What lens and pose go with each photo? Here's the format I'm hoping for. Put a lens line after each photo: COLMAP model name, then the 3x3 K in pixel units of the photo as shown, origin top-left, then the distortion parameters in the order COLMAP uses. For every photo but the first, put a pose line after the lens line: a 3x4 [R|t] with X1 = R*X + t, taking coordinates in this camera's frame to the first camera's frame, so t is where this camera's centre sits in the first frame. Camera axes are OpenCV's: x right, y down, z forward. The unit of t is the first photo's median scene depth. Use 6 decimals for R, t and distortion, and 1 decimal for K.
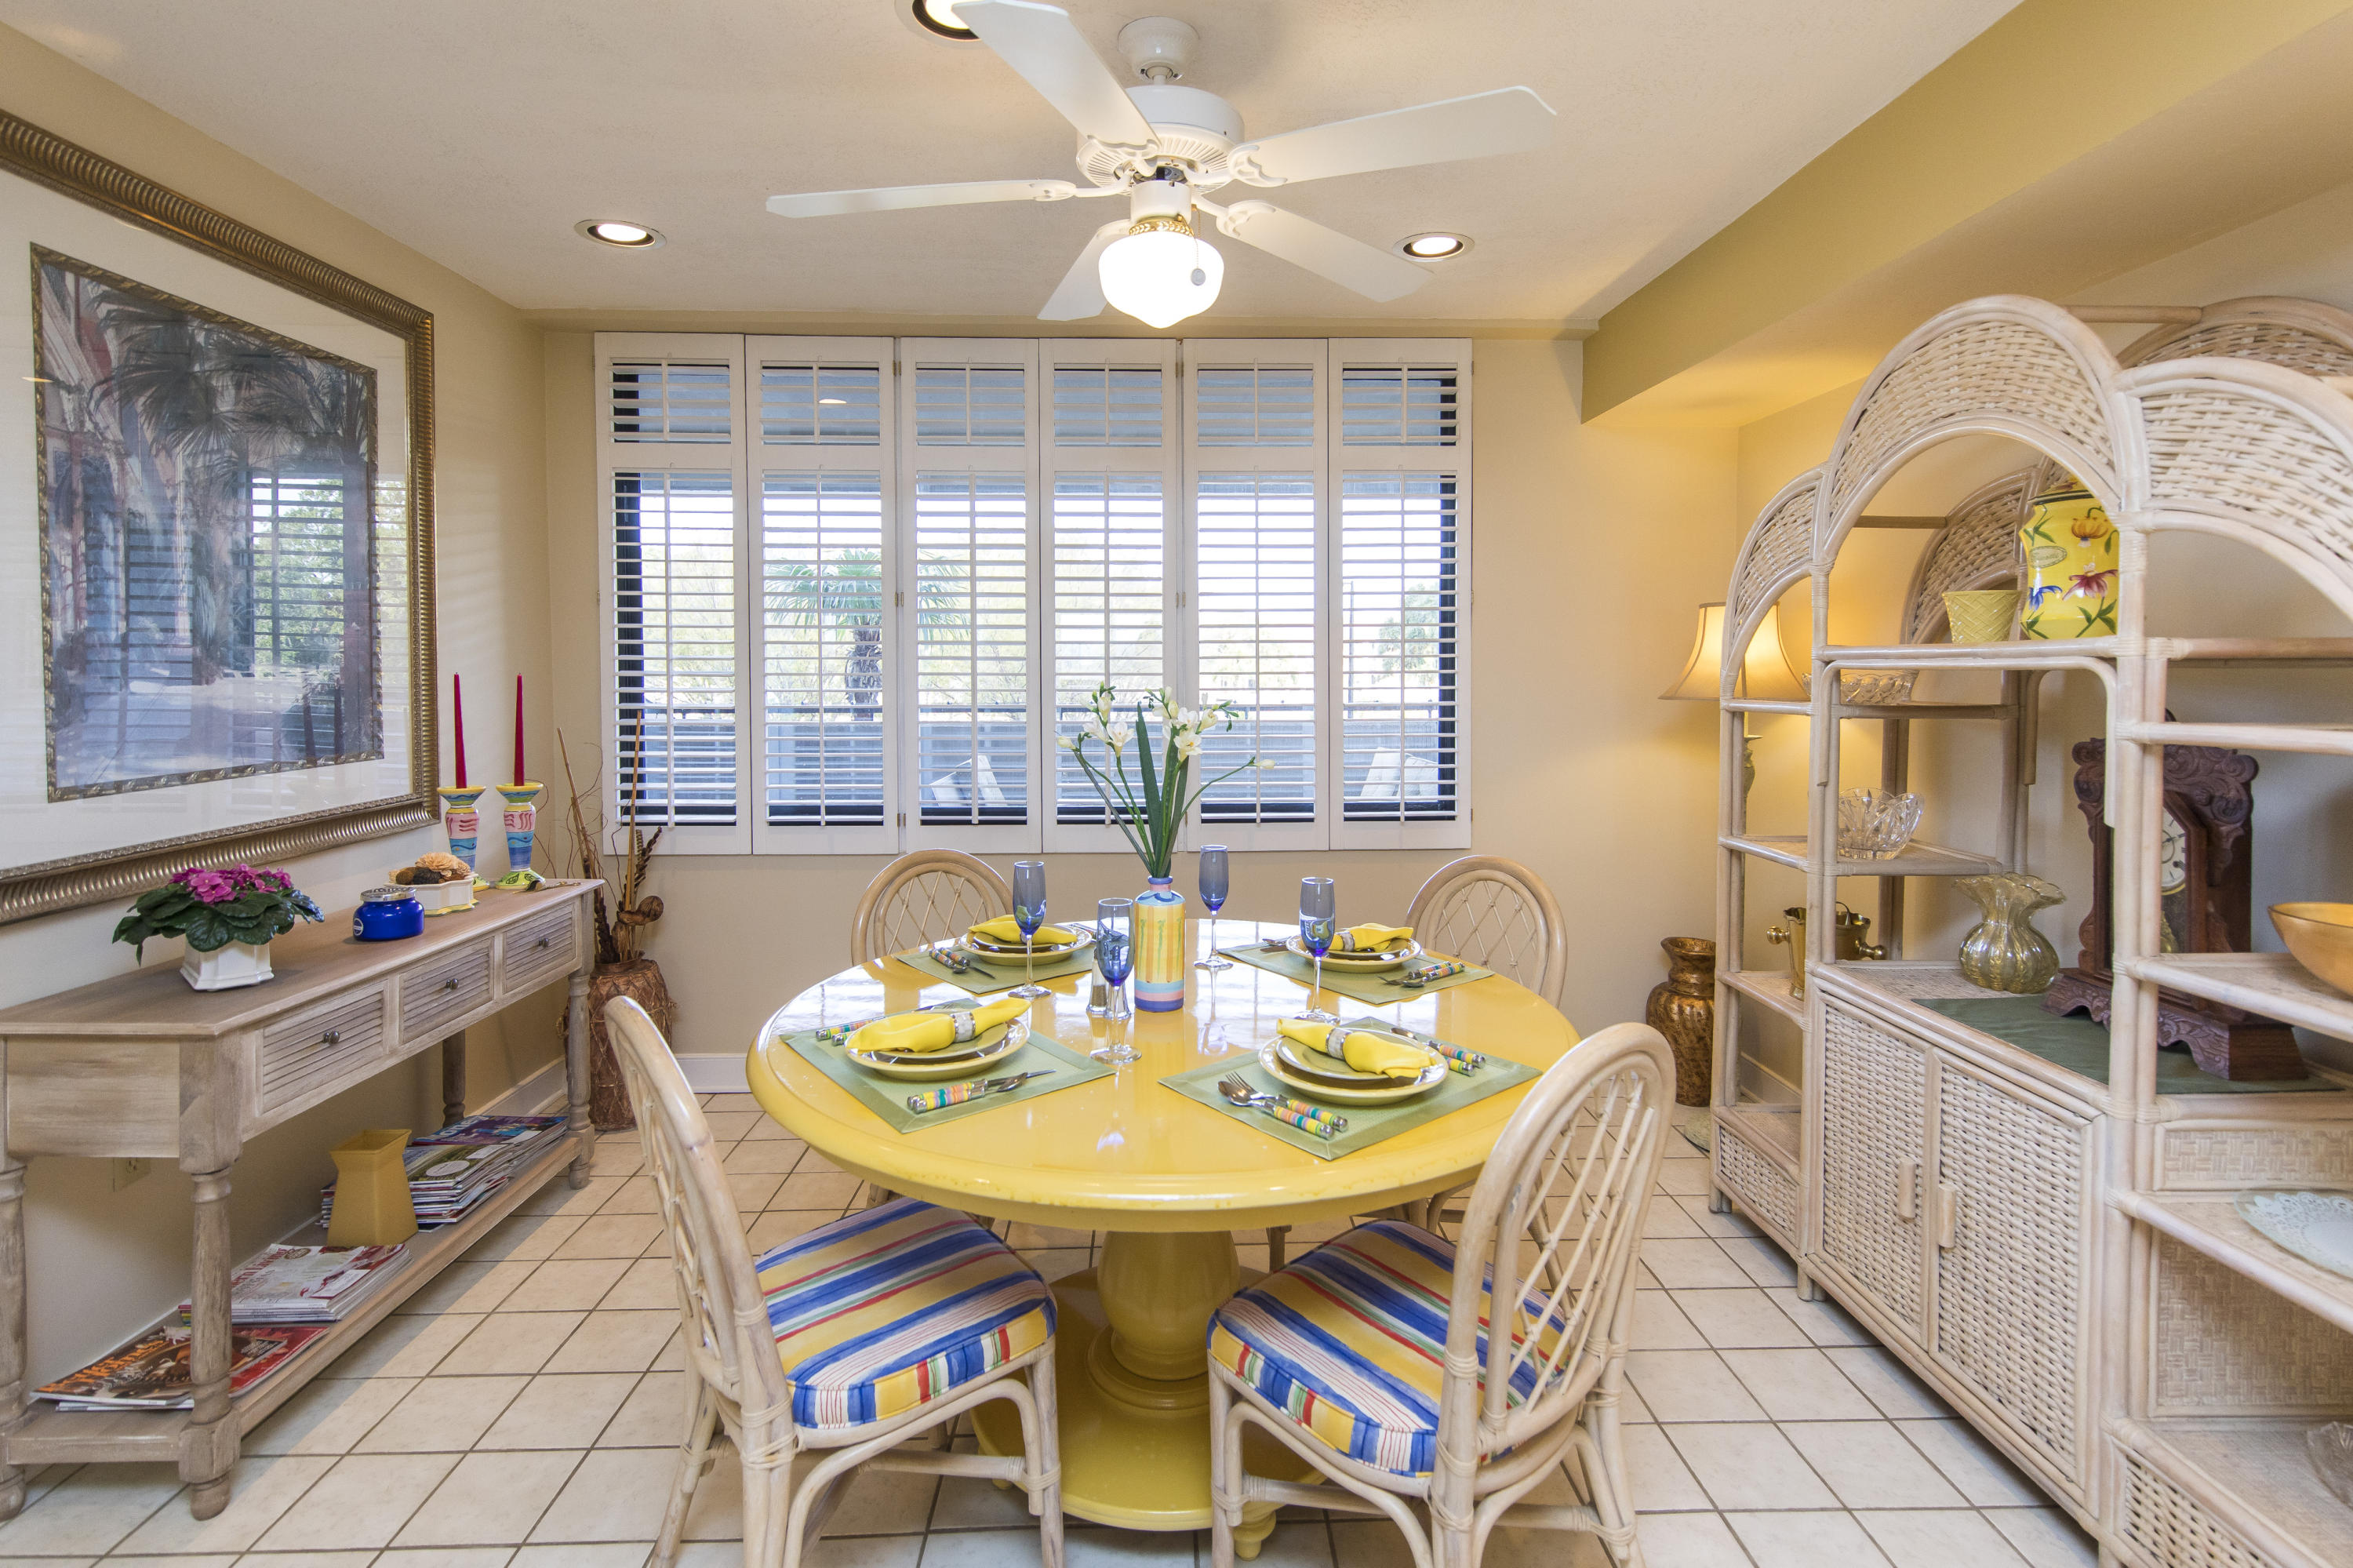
lens RADIAL K [[1128.3, 0, 1192.3], [0, 1128.3, 697.3], [0, 0, 1]] dist [0.011673, 0.000870]
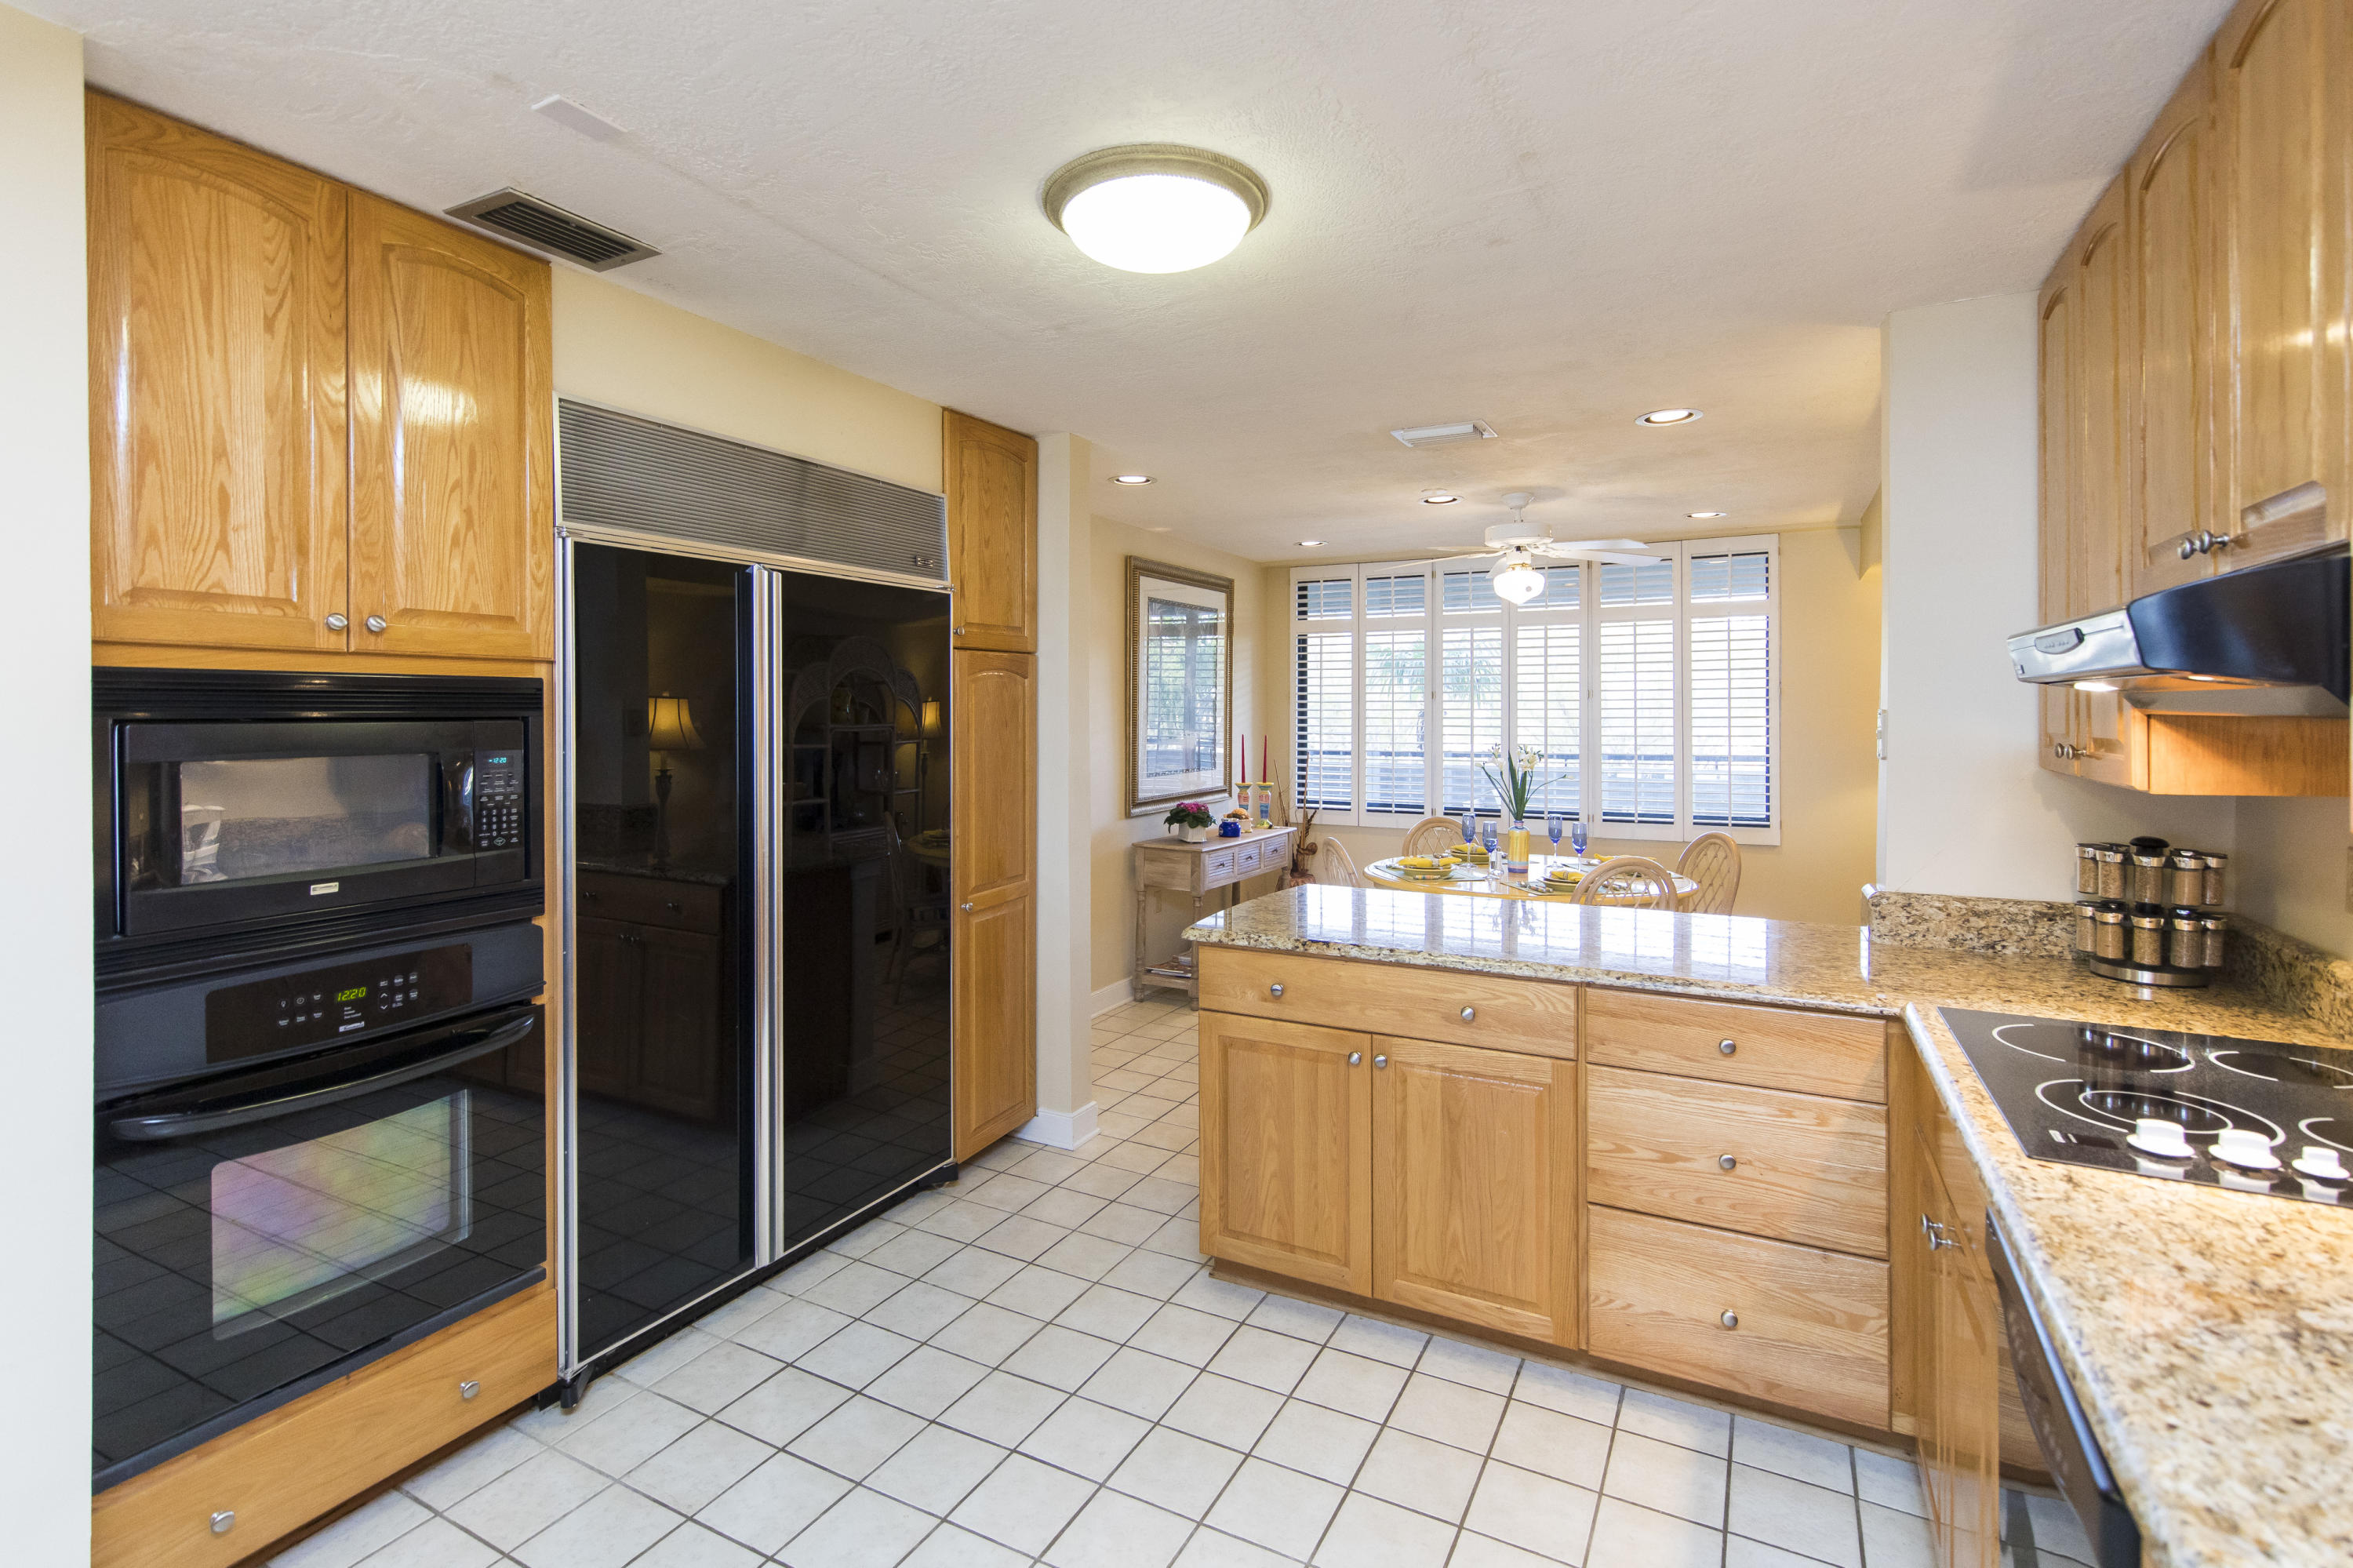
lens RADIAL K [[1128.3, 0, 1158.8], [0, 1128.3, 720.7], [0, 0, 1]] dist [0.011673, 0.000870]
pose [[0.861154, 0.003781, -0.508330, 0.315086], [-0.014202, 0.999761, -0.016622, -0.006158], [0.508145, 0.021533, 0.861002, -0.889303]]
